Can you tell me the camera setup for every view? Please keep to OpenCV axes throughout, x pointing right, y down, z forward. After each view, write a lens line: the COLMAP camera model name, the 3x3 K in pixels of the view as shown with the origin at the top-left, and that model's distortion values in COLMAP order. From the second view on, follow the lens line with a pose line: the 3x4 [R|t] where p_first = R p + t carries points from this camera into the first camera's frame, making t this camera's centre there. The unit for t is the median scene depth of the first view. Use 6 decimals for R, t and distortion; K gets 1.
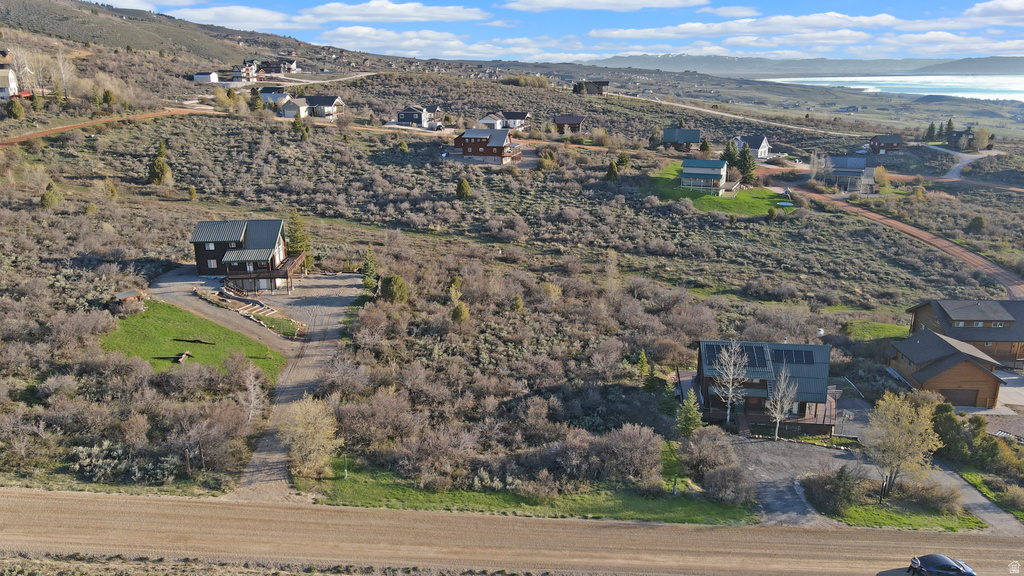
lens RADIAL K [[751.0, 0, 507.1], [0, 751.0, 285.7], [0, 0, 1]] dist [0.003606, 0.028644]
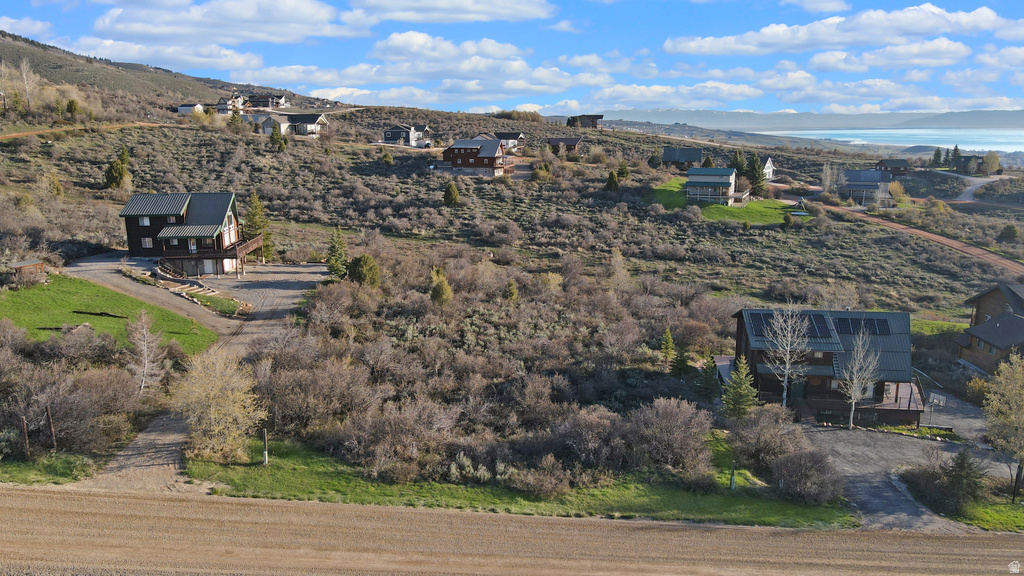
lens RADIAL K [[751.0, 0, 507.1], [0, 751.0, 285.7], [0, 0, 1]] dist [0.003606, 0.028644]
pose [[0.999957, -0.003654, 0.008574, 0.001527], [0.004229, 0.997676, -0.068010, 0.053417], [-0.008305, 0.068043, 0.997648, 0.111398]]
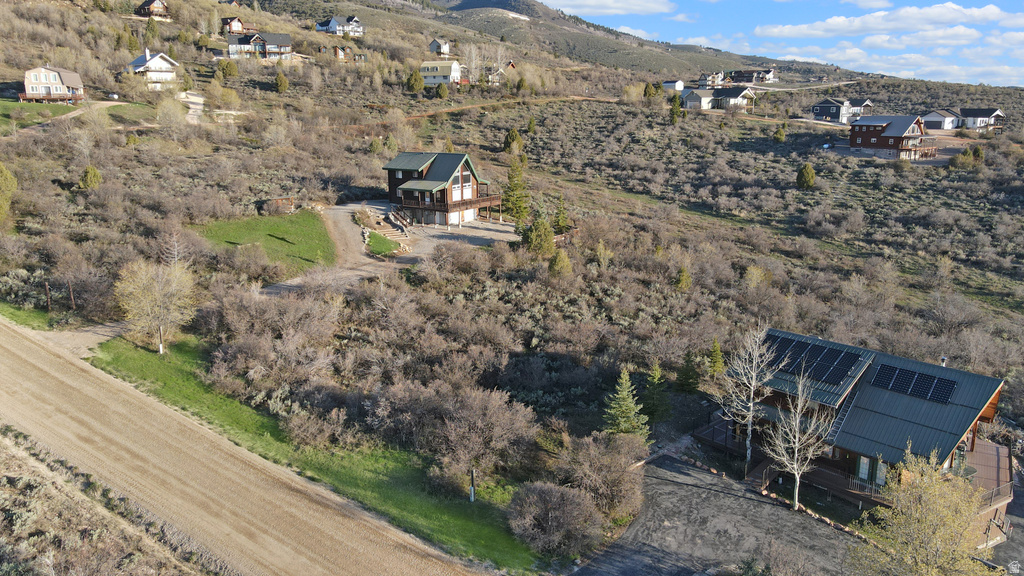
lens RADIAL K [[751.0, 0, 507.1], [0, 751.0, 285.7], [0, 0, 1]] dist [0.003606, 0.028644]
pose [[0.781455, 0.150926, -0.605433, 0.240609], [-0.175160, 0.984351, 0.019299, 0.034000], [0.598871, 0.090967, 0.795662, 0.203231]]
